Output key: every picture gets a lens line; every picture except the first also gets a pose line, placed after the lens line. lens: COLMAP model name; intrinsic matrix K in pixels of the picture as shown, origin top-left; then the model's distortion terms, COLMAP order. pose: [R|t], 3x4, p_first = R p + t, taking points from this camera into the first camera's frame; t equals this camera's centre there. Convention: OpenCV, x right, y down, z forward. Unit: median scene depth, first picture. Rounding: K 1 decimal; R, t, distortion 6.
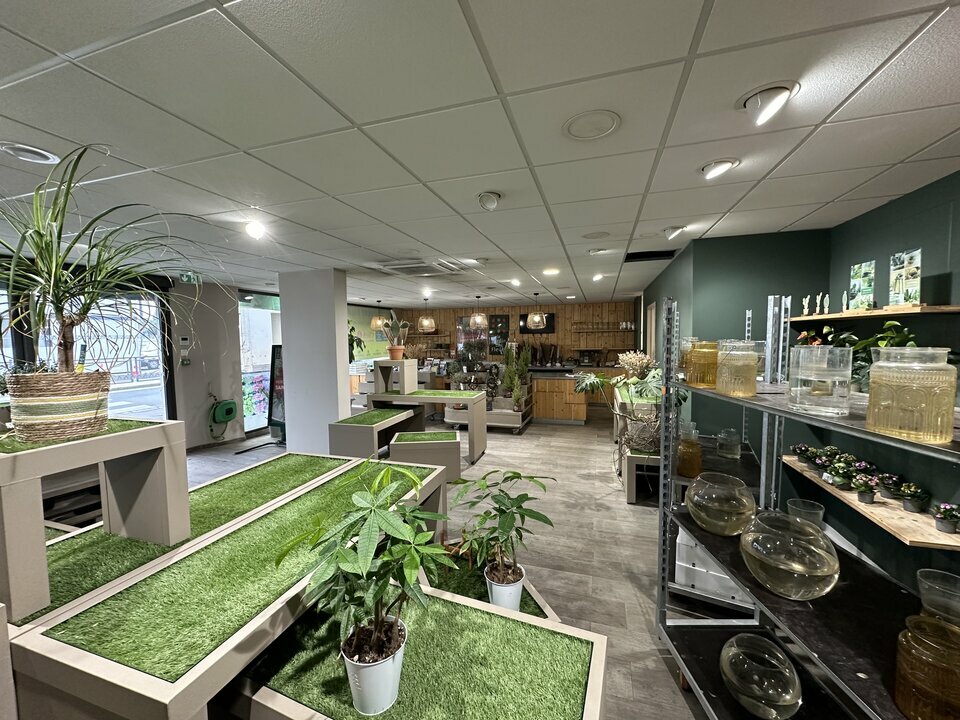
lens RADIAL K [[381.8, 0, 478.3], [0, 381.8, 361.8], [0, 0, 1]] dist [0.000016, 0.000002]
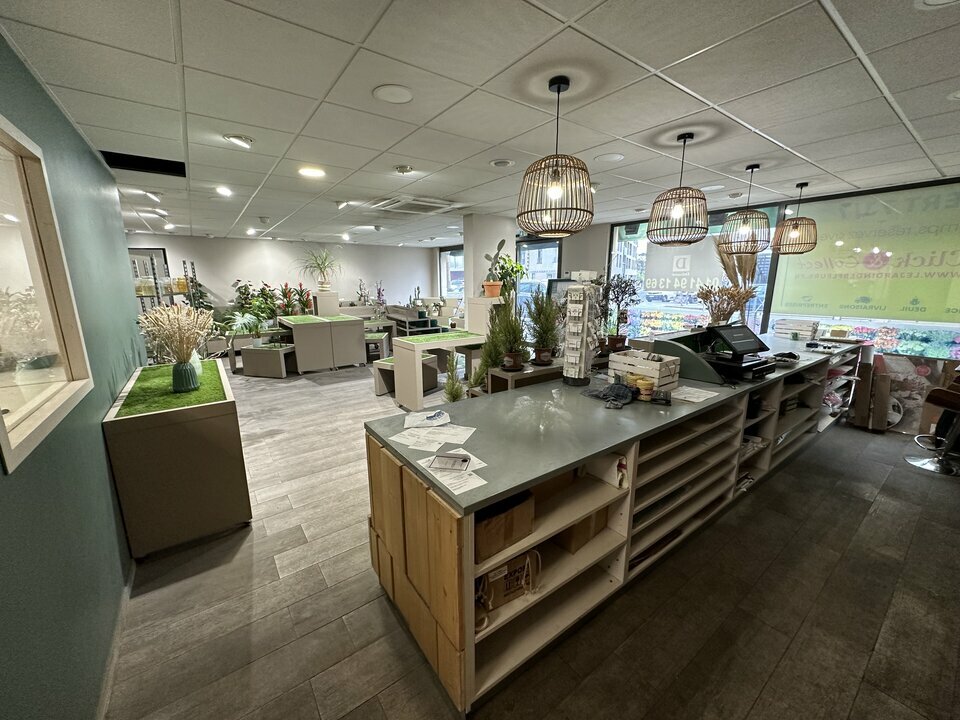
lens RADIAL K [[381.8, 0, 479.4], [0, 381.8, 360.6], [0, 0, 1]] dist [0.000016, 0.000002]
pose [[-0.590857, 0.184051, -0.785502, 0.645158], [-0.040325, 0.965676, 0.256600, -0.108934], [0.805768, 0.183289, -0.563155, 1.793705]]
